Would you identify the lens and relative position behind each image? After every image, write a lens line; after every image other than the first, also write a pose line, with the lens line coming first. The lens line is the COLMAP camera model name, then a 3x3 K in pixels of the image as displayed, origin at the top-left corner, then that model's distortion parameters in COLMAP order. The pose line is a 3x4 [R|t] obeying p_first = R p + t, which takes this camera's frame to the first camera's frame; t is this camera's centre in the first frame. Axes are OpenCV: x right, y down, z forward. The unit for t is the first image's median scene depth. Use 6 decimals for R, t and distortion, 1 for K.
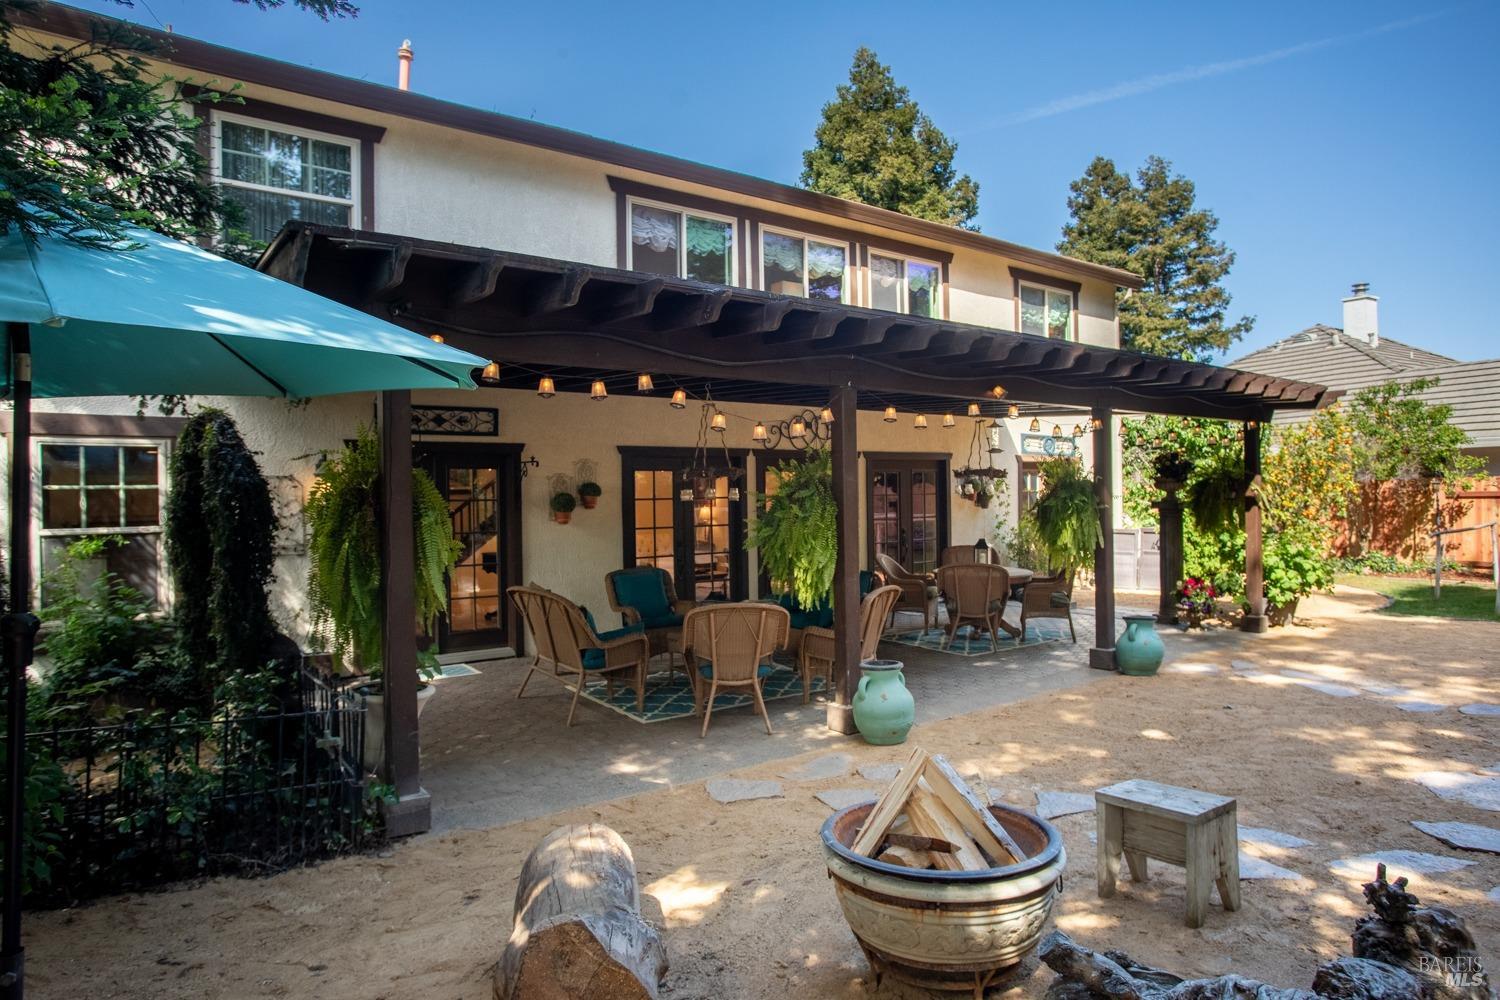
lens RADIAL K [[905.4, 0, 731.9], [0, 905.4, 499.6], [0, 0, 1]] dist [-0.021695, -0.000247]
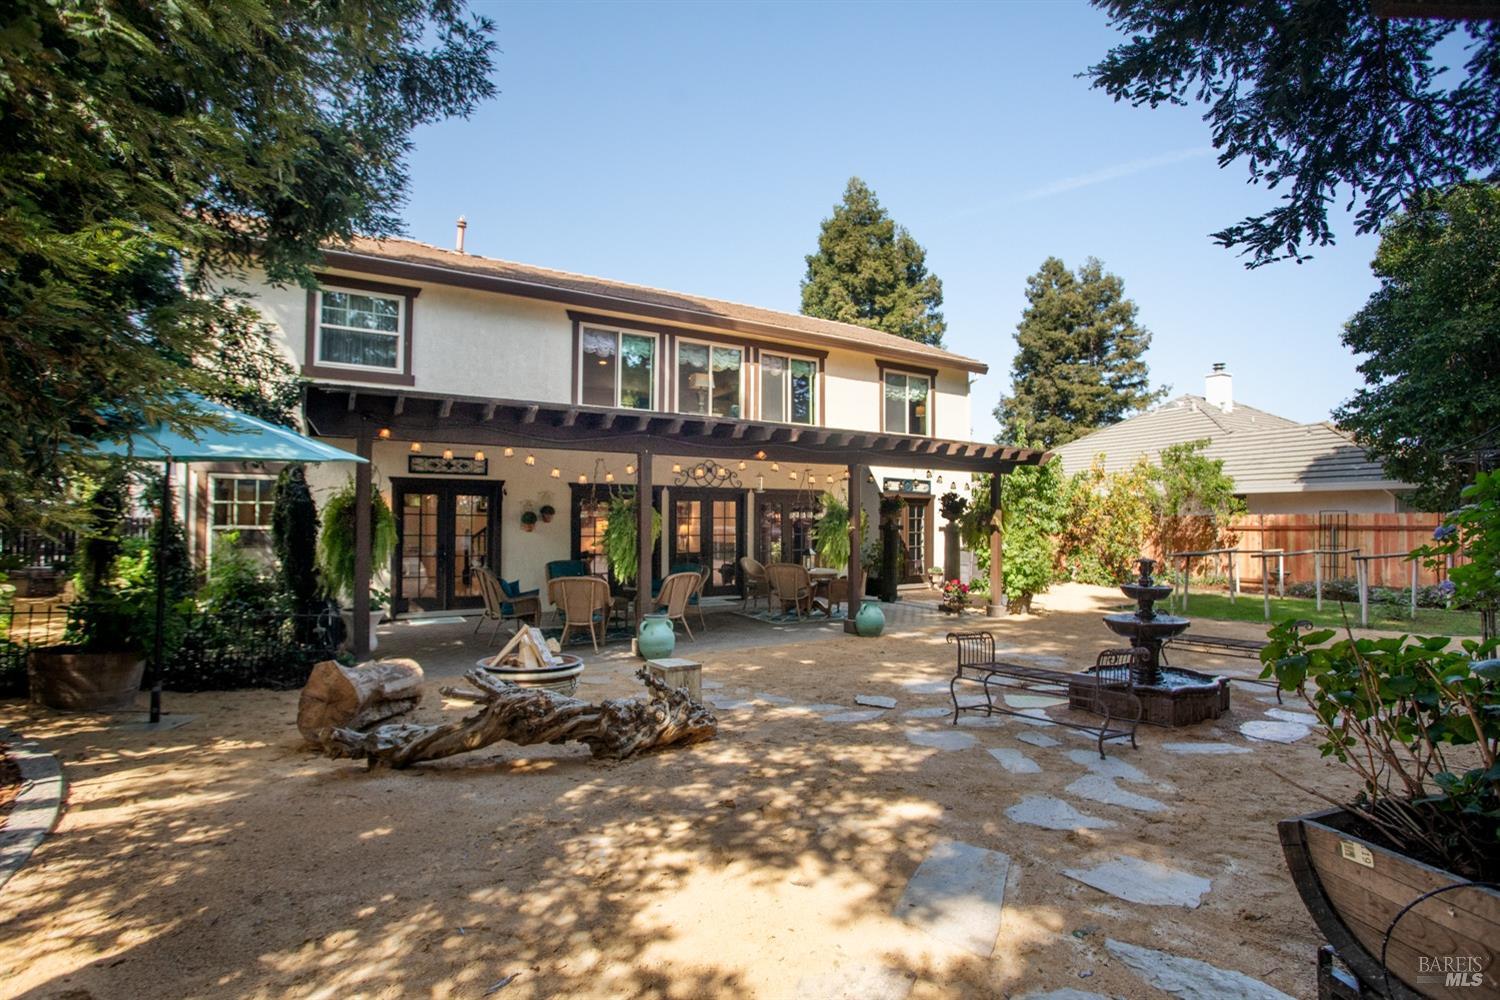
lens RADIAL K [[748.2, 0, 738.5], [0, 748.2, 503.2], [0, 0, 1]] dist [-0.053315, 0.000195]
pose [[0.996537, 0.019901, -0.080733, 0.183707], [-0.021921, 0.999467, -0.024209, 0.000424], [0.080209, 0.025895, 0.996442, -0.171826]]
